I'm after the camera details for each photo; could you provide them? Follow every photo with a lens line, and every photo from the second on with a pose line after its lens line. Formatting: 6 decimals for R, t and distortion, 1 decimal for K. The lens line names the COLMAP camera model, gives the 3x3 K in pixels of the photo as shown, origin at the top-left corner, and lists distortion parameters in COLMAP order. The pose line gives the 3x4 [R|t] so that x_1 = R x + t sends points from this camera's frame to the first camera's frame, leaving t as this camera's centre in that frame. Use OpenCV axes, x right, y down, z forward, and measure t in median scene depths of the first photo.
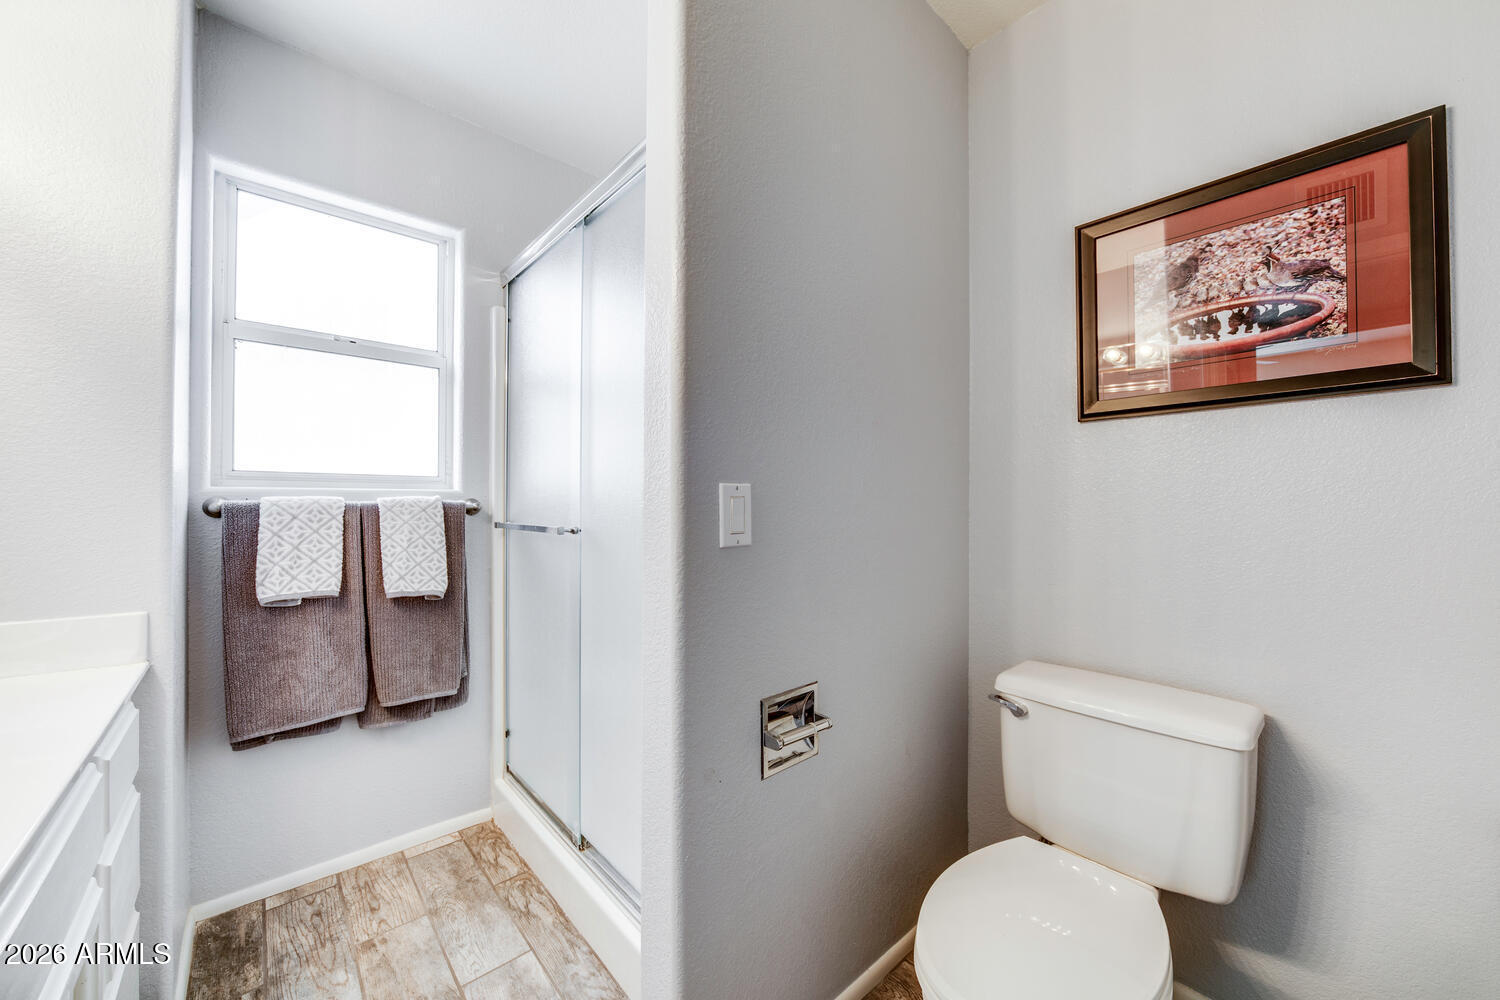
lens RADIAL K [[545.6, 0, 754.2], [0, 545.6, 503.4], [0, 0, 1]] dist [-0.014529, 0.000720]
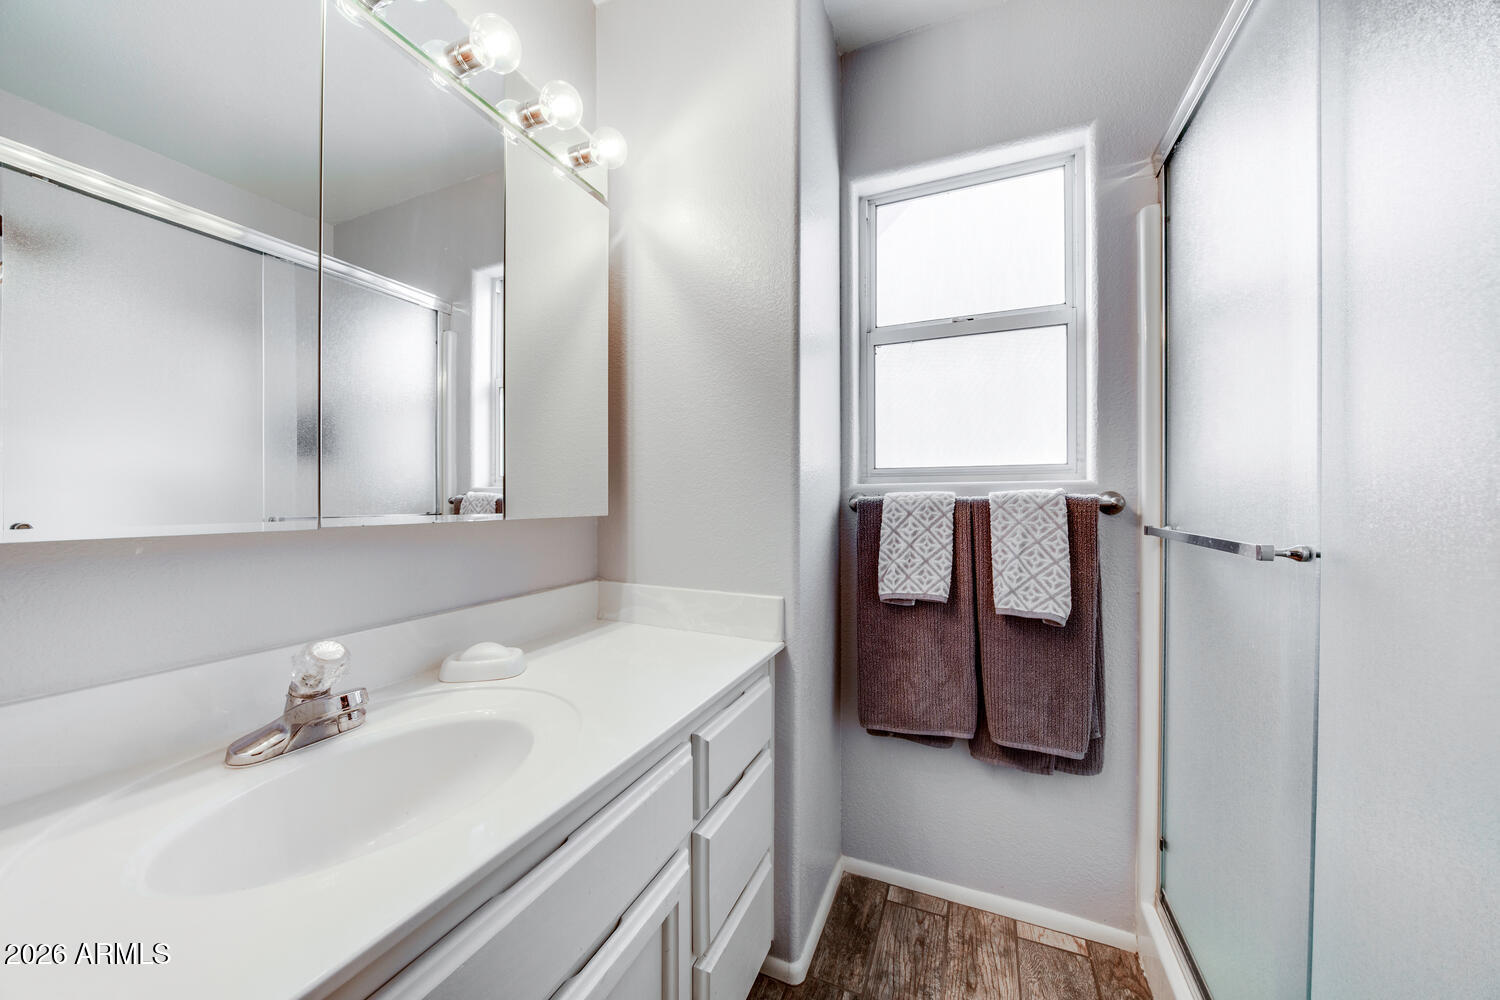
lens RADIAL K [[545.6, 0, 750.0], [0, 545.6, 503.1], [0, 0, 1]] dist [-0.014529, 0.000720]
pose [[0.437563, 0.004537, -0.899176, -0.097421], [0.005068, 0.999959, 0.007512, -0.001591], [0.899173, -0.007844, 0.437523, 0.297374]]
